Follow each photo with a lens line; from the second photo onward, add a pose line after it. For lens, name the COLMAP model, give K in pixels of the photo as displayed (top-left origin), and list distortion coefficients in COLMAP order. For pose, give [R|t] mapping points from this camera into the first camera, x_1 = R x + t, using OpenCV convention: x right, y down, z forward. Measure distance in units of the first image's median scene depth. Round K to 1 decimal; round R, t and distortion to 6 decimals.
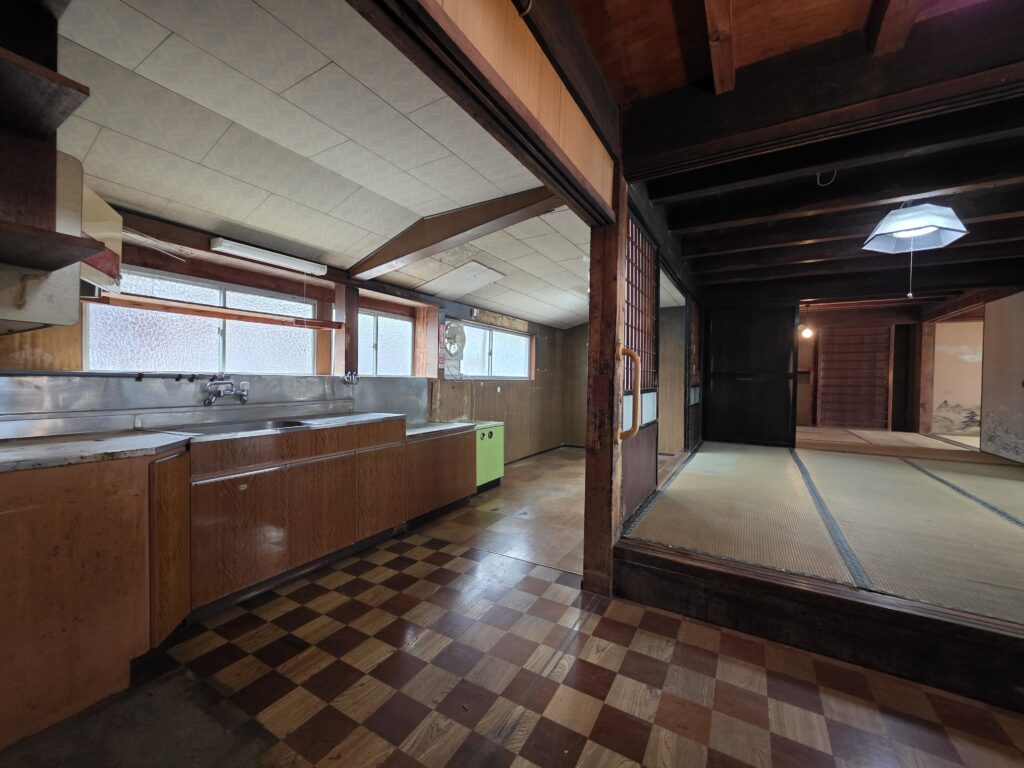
lens RADIAL K [[408.8, 0, 513.6], [0, 408.8, 382.0], [0, 0, 1]] dist [-0.000017, 0.000272]
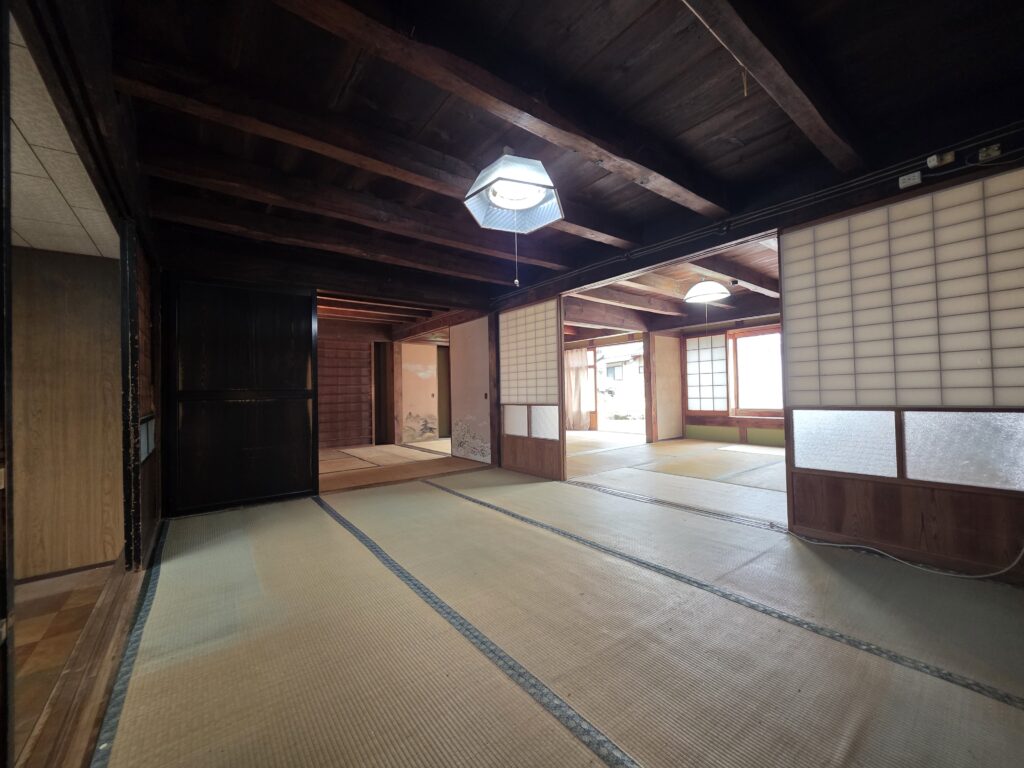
lens RADIAL K [[408.8, 0, 512.2], [0, 408.8, 387.1], [0, 0, 1]] dist [-0.000017, 0.000272]
pose [[0.376968, -0.008360, 0.926189, 0.144820], [0.036201, 0.999328, -0.005714, -0.009207], [-0.925519, 0.035683, 0.377017, 0.383401]]
